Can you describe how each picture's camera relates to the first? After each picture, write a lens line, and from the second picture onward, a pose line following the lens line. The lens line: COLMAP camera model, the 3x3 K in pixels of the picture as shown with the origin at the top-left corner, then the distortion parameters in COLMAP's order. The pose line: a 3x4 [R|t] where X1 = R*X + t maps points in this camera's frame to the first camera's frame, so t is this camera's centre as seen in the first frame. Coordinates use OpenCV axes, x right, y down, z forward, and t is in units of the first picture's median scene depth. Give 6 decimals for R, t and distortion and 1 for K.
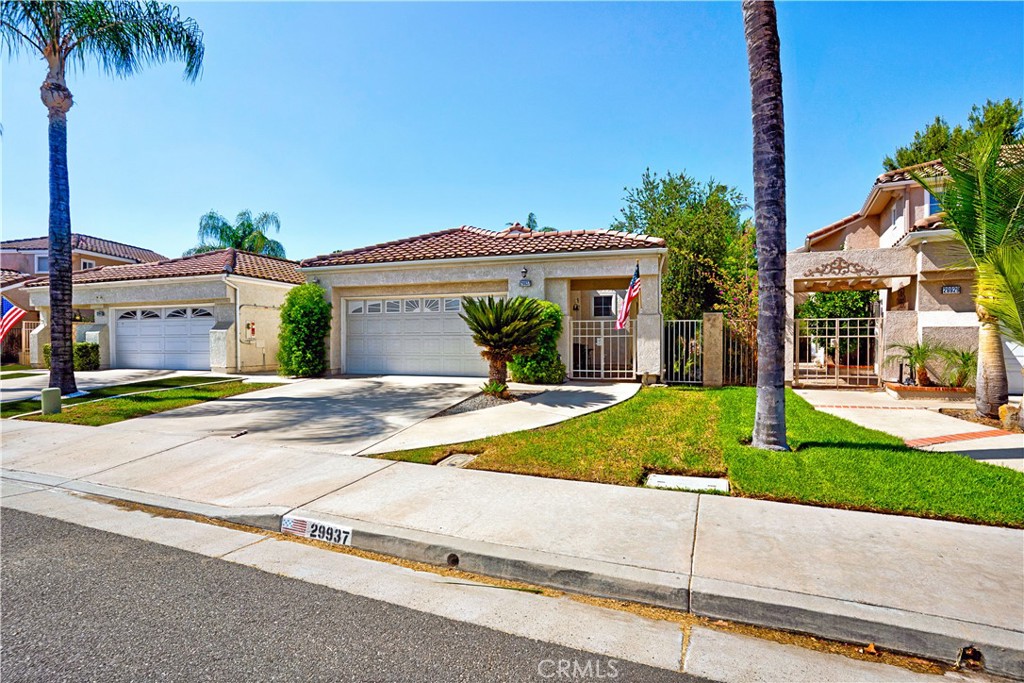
lens RADIAL K [[500.9, 0, 506.7], [0, 500.9, 343.6], [0, 0, 1]] dist [-0.078125, 0.035197]
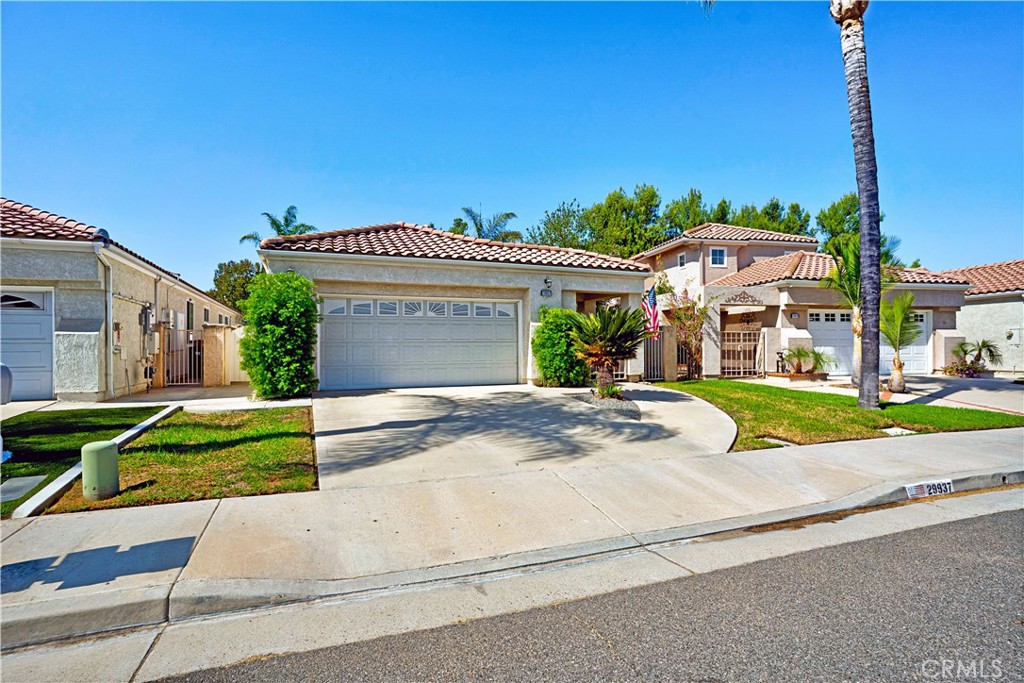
lens RADIAL K [[500.9, 0, 506.7], [0, 500.9, 343.6], [0, 0, 1]] dist [-0.078125, 0.035197]
pose [[0.768249, 0.001060, 0.640150, -0.710058], [0.008731, 0.999888, -0.012134, -0.001809], [-0.640092, 0.014911, 0.768154, 0.247813]]
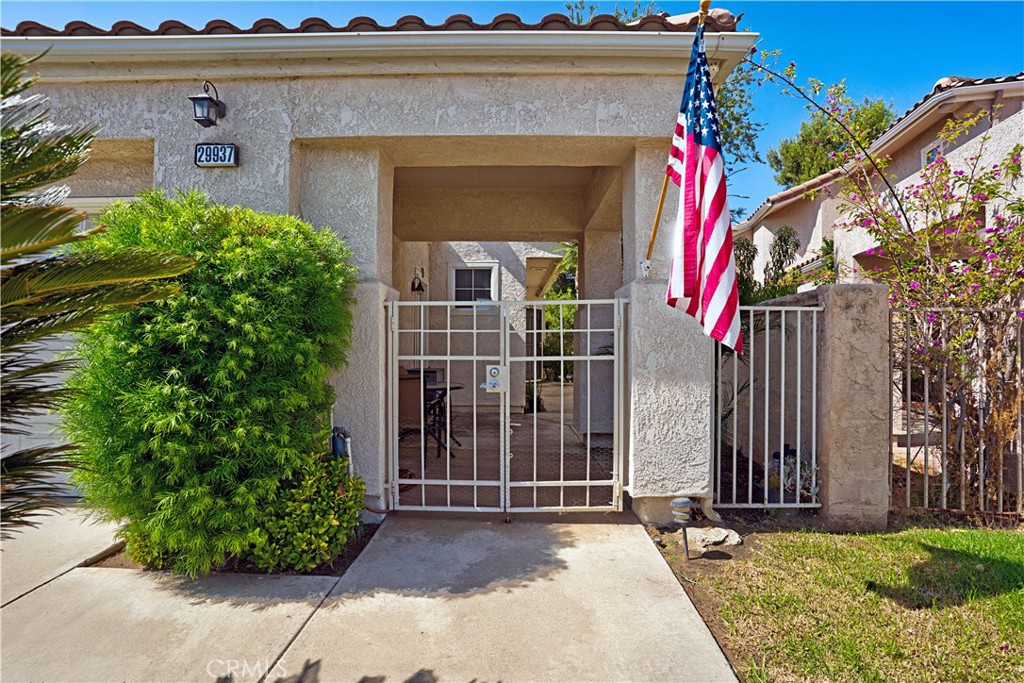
lens RADIAL K [[500.9, 0, 506.7], [0, 500.9, 343.6], [0, 0, 1]] dist [-0.078125, 0.035197]
pose [[0.954938, 0.004788, 0.296768, 0.108279], [-0.001118, 0.999921, -0.012534, -0.019141], [-0.296805, 0.011638, 0.954867, 0.722721]]
